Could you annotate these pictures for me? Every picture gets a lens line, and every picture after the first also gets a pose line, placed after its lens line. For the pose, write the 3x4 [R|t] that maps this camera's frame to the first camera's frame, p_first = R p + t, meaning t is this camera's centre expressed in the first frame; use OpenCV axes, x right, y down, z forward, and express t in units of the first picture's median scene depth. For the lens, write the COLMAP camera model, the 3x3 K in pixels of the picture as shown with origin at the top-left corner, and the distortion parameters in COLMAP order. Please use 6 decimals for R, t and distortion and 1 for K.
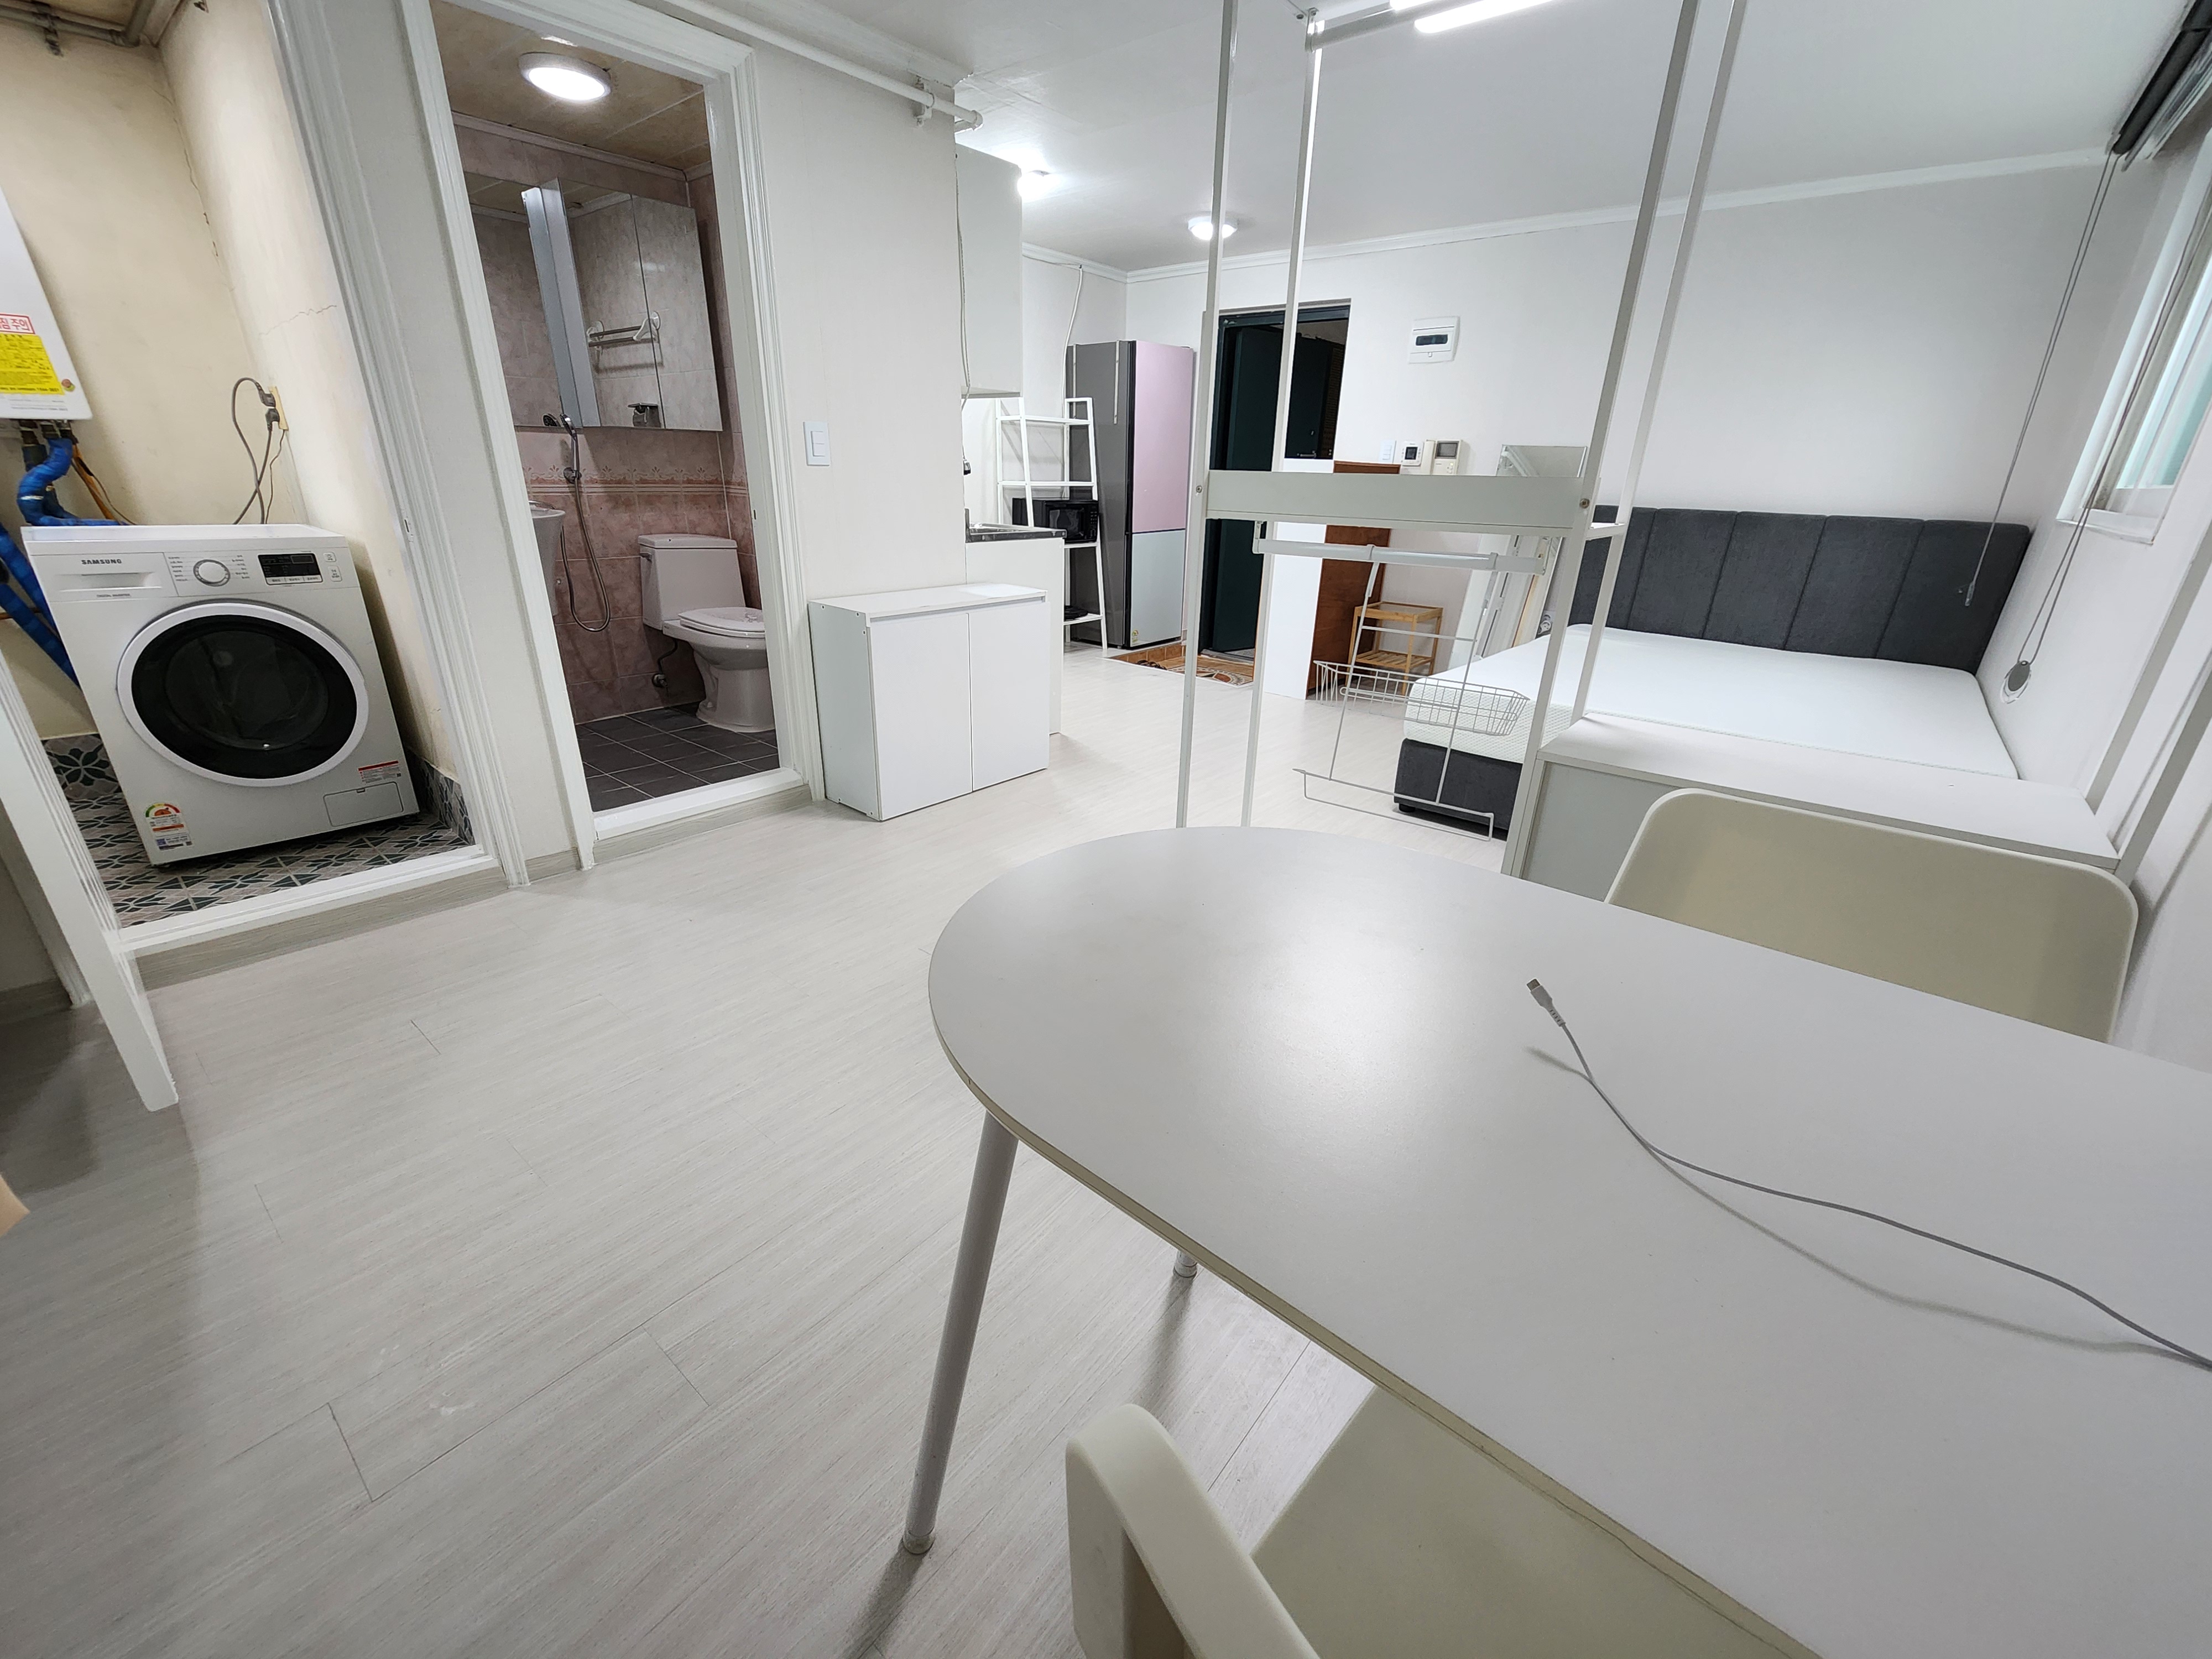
lens RADIAL K [[905.3, 0, 1103.5], [0, 905.3, 836.1], [0, 0, 1]] dist [-0.000162, -0.000188]
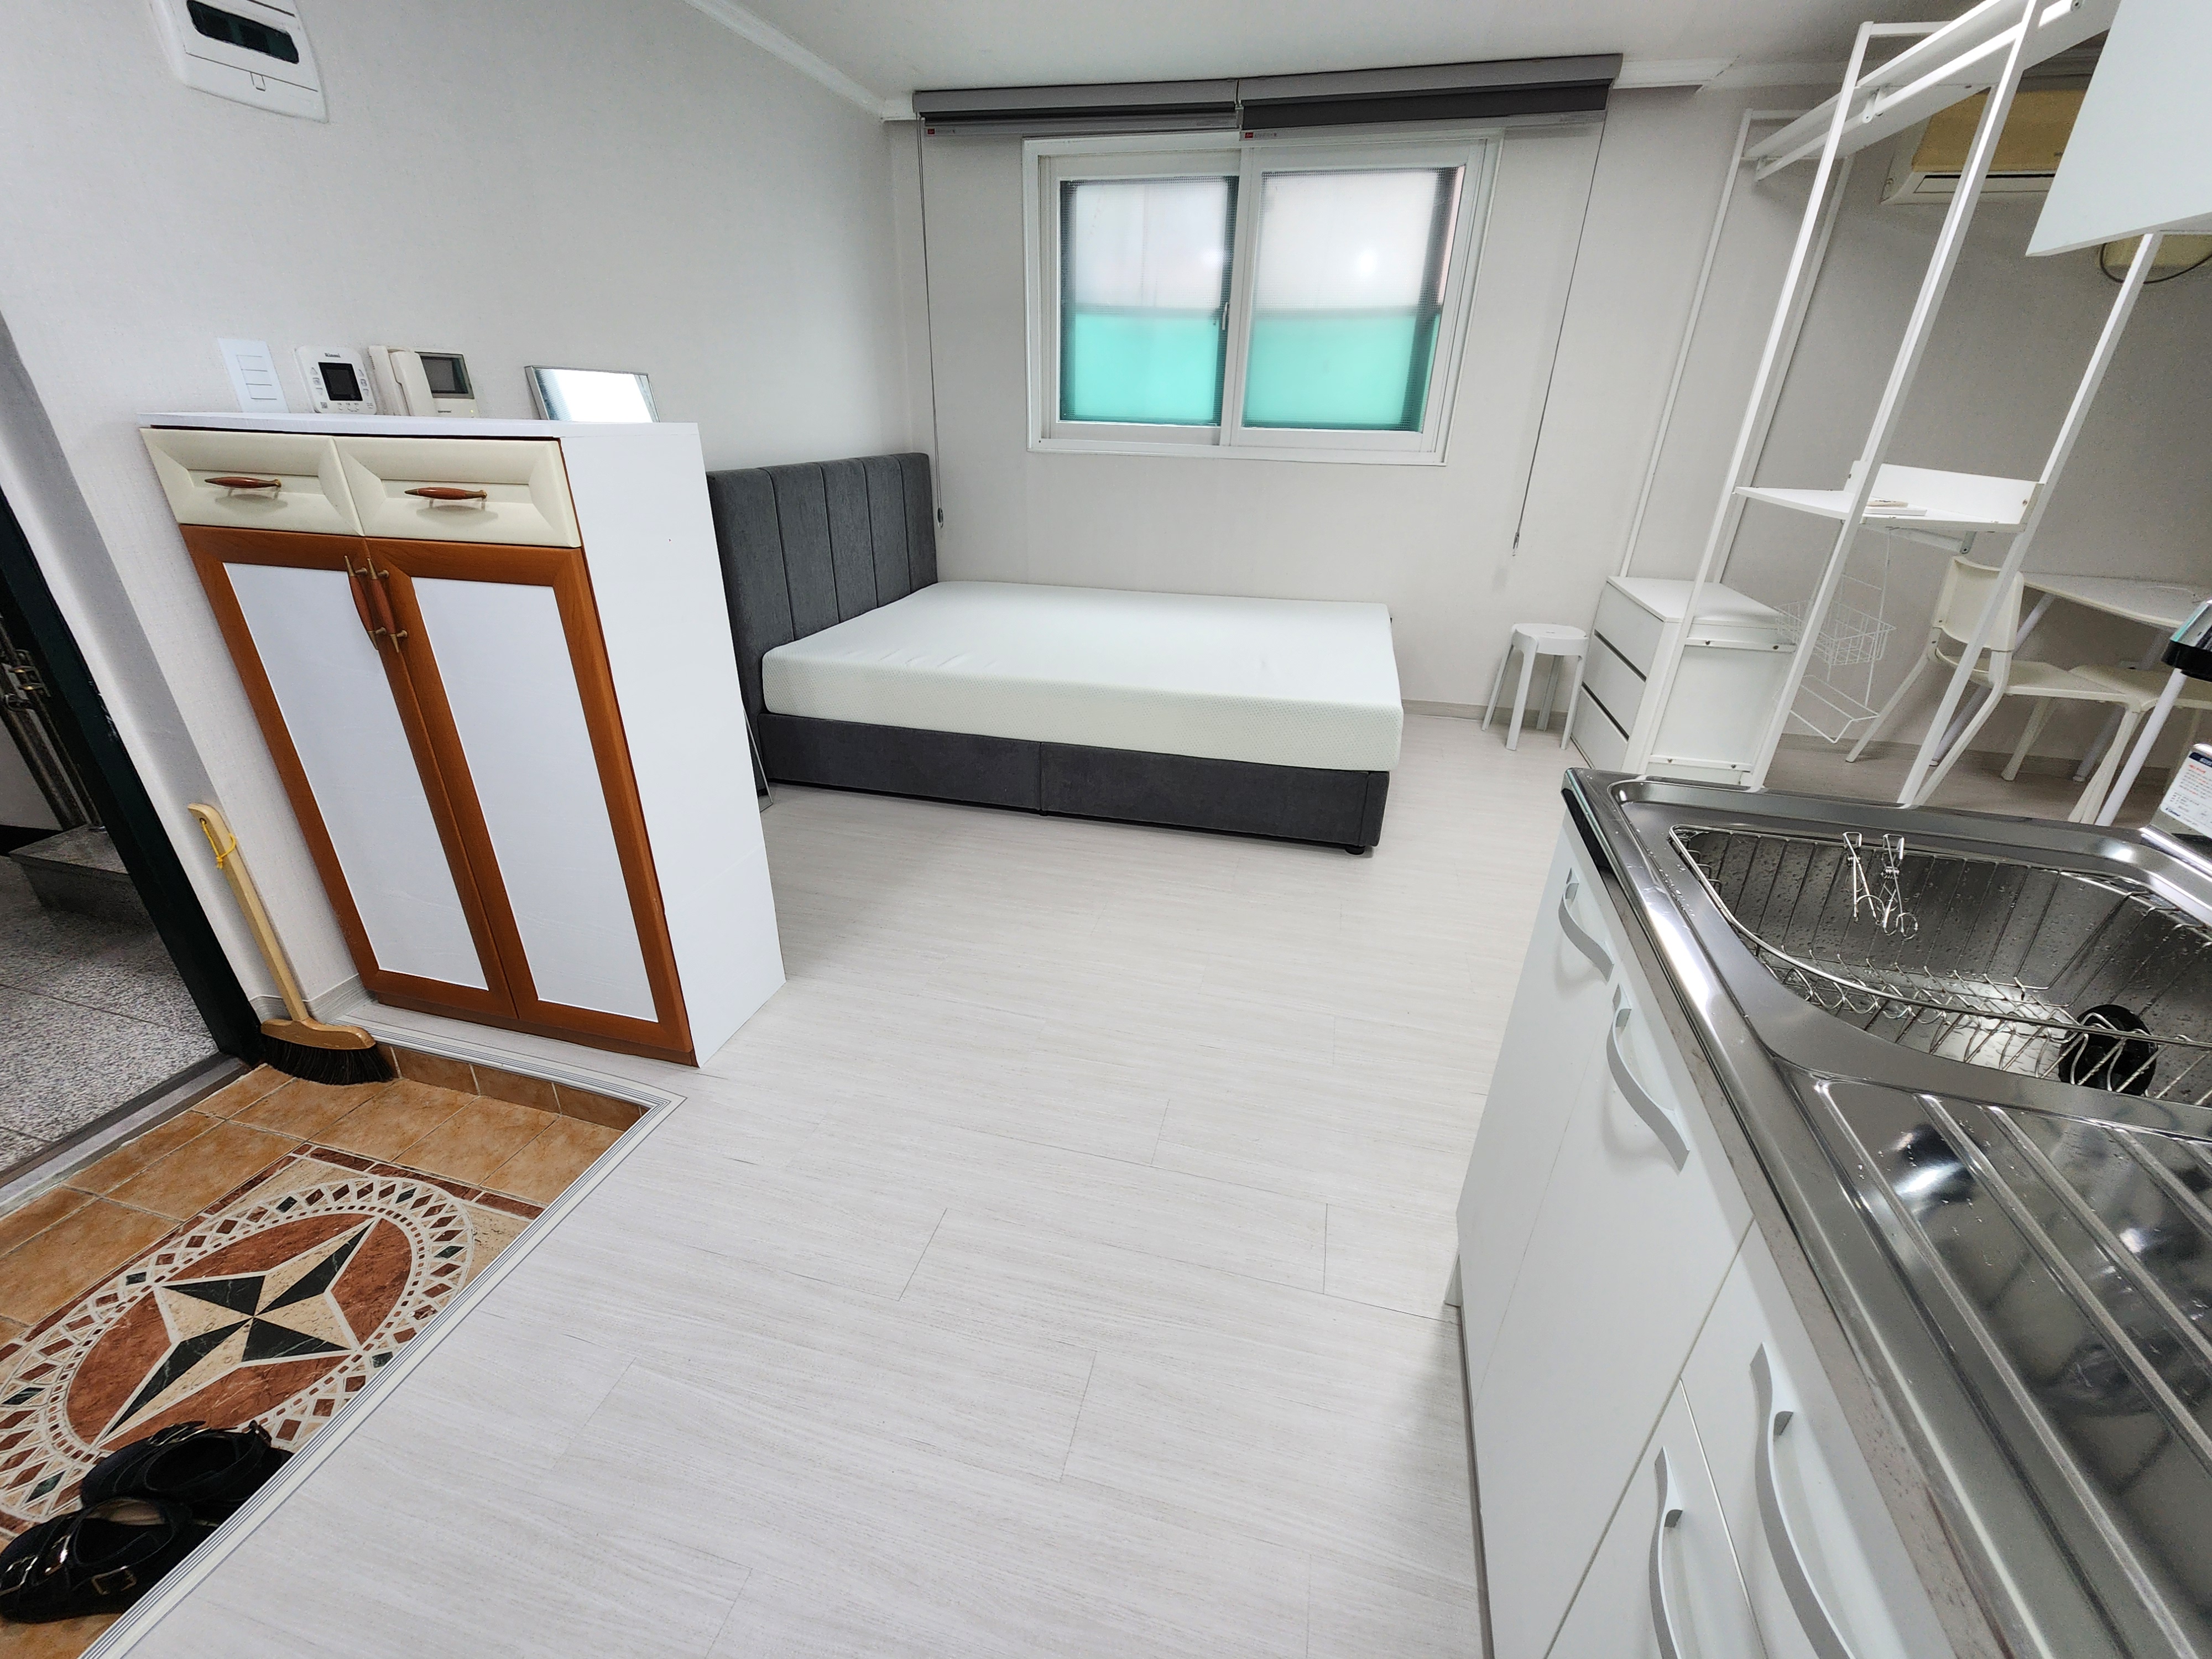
lens RADIAL K [[905.3, 0, 1103.5], [0, 905.3, 836.1], [0, 0, 1]] dist [-0.000162, -0.000188]
pose [[-0.432143, -0.415864, 0.800193, -0.218067], [0.316608, 0.760877, 0.566415, -0.531288], [-0.844400, 0.498120, -0.197142, 1.221002]]
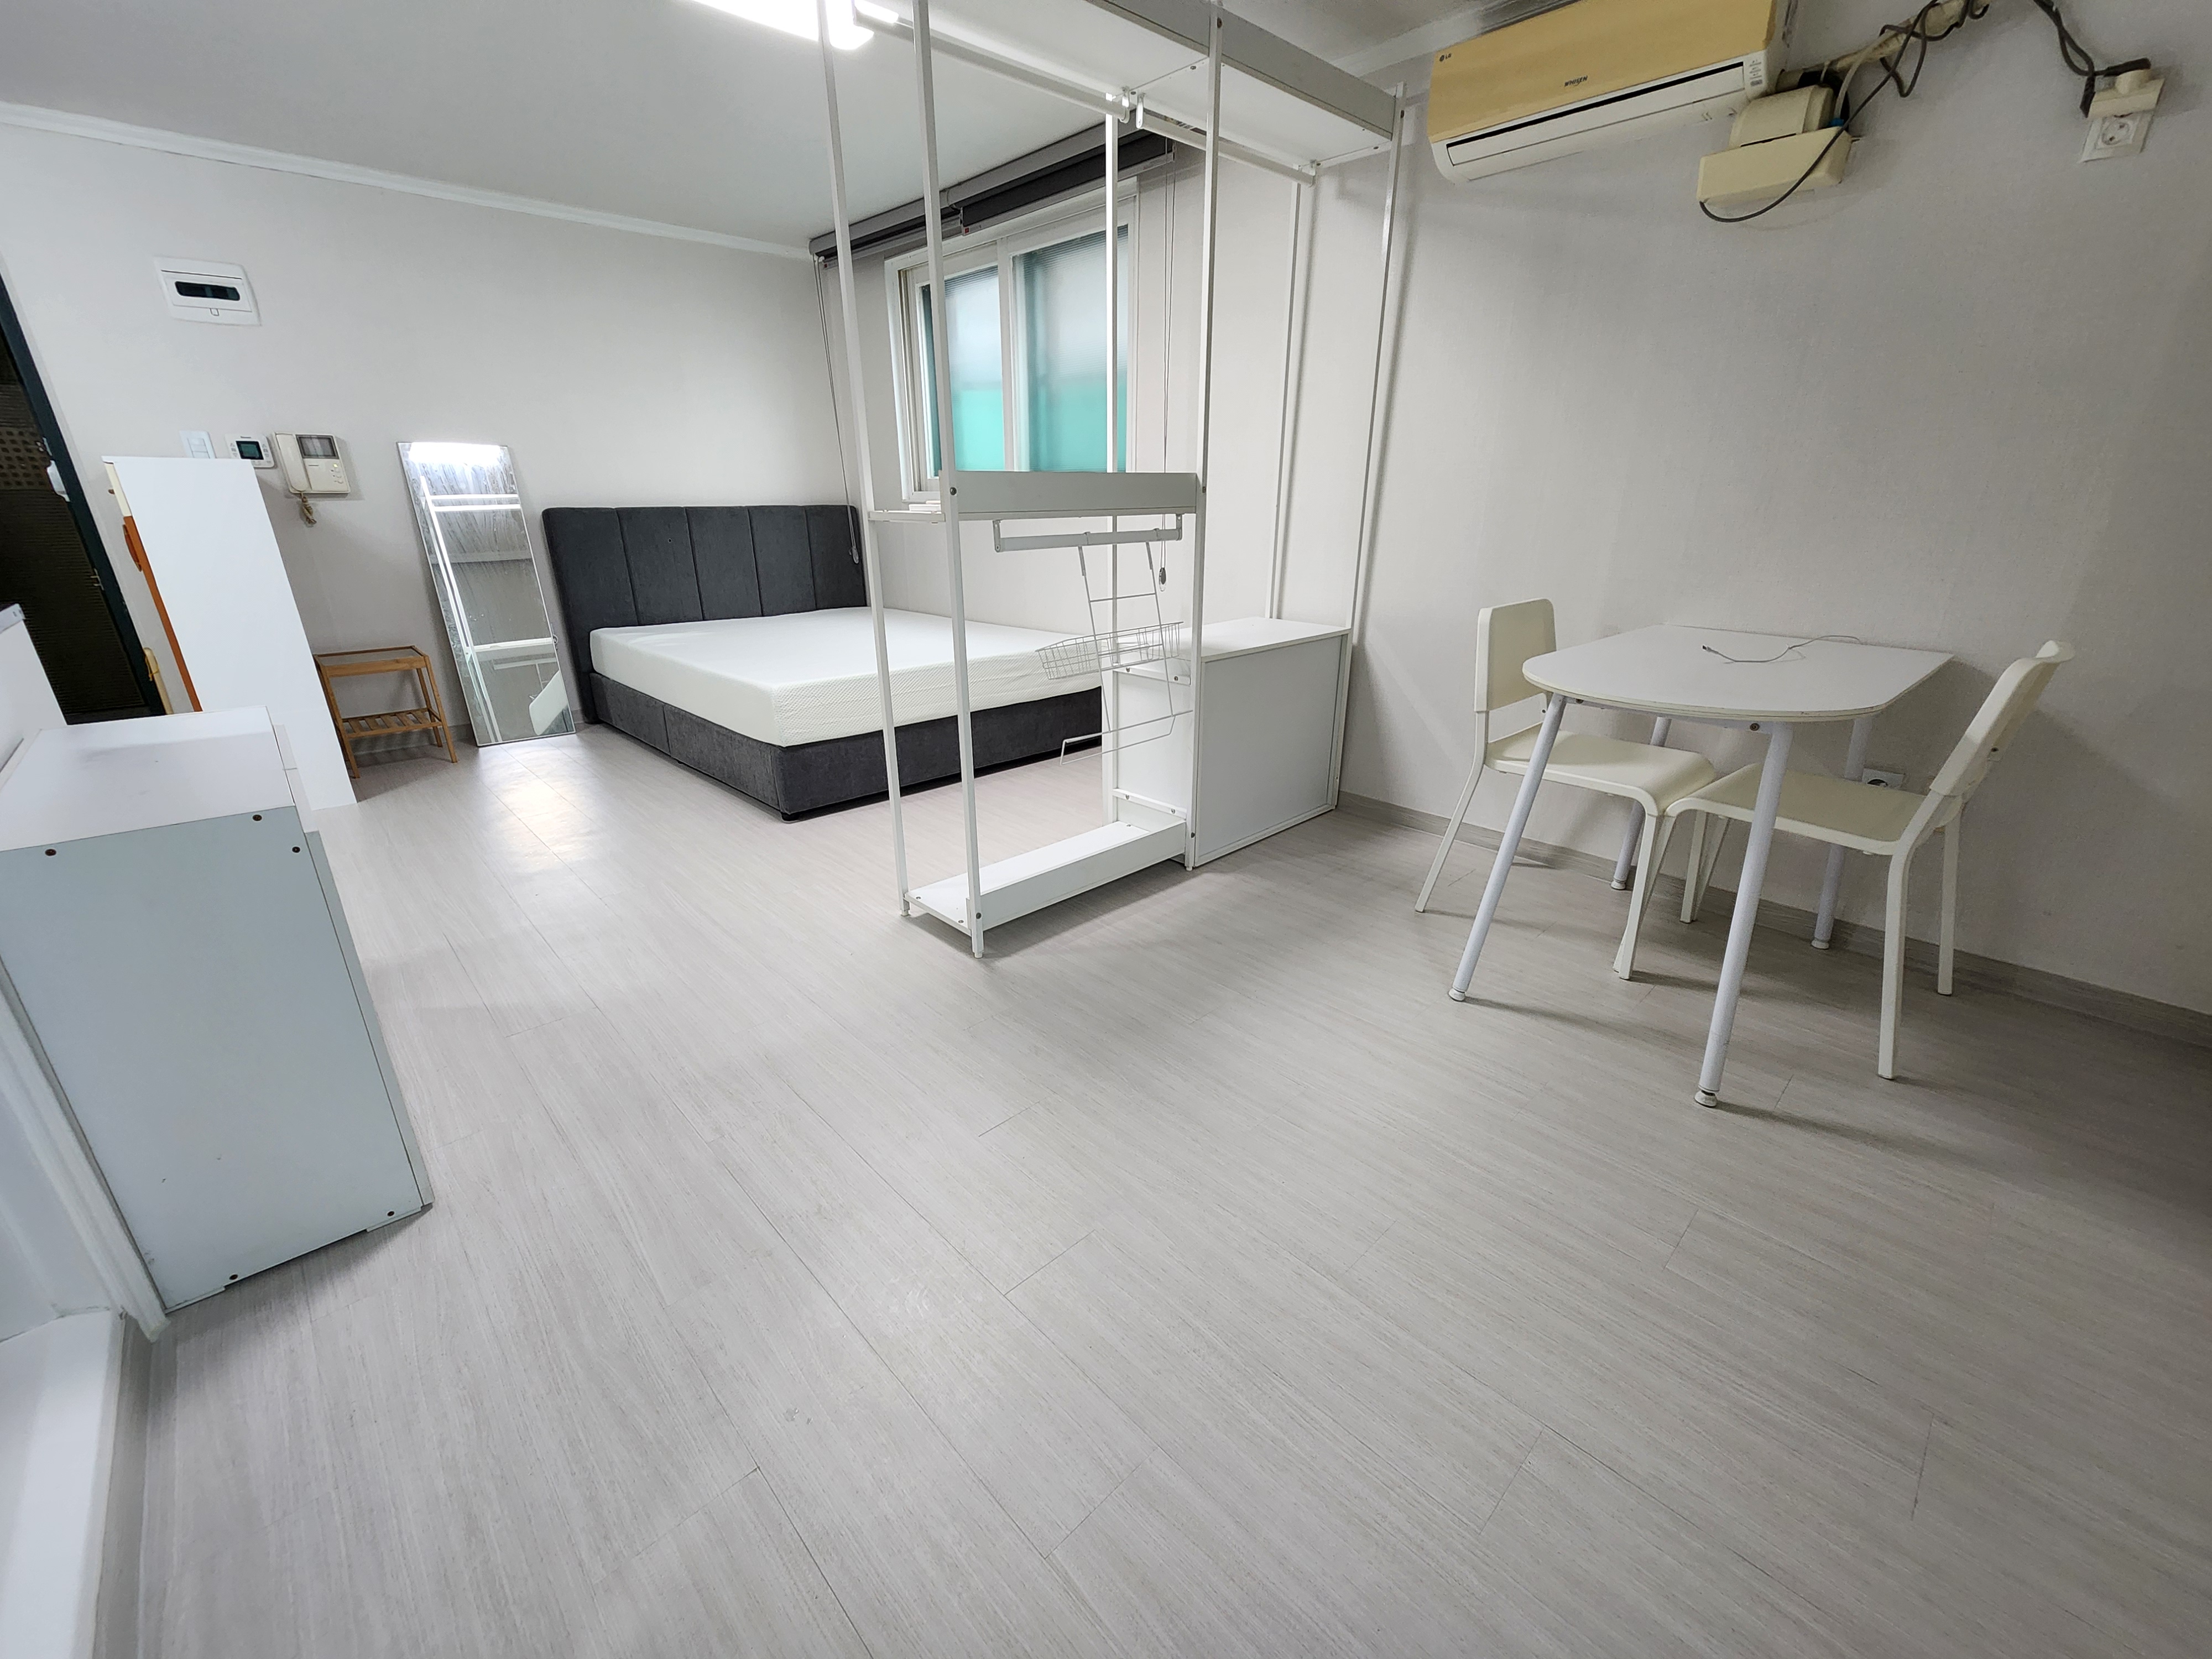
lens RADIAL K [[905.3, 0, 1103.5], [0, 905.3, 836.1], [0, 0, 1]] dist [-0.000162, -0.000188]
pose [[0.122657, -0.378285, 0.917527, -0.476326], [0.378939, 0.872314, 0.308987, -0.168836], [-0.917257, 0.309787, 0.250343, 0.407814]]
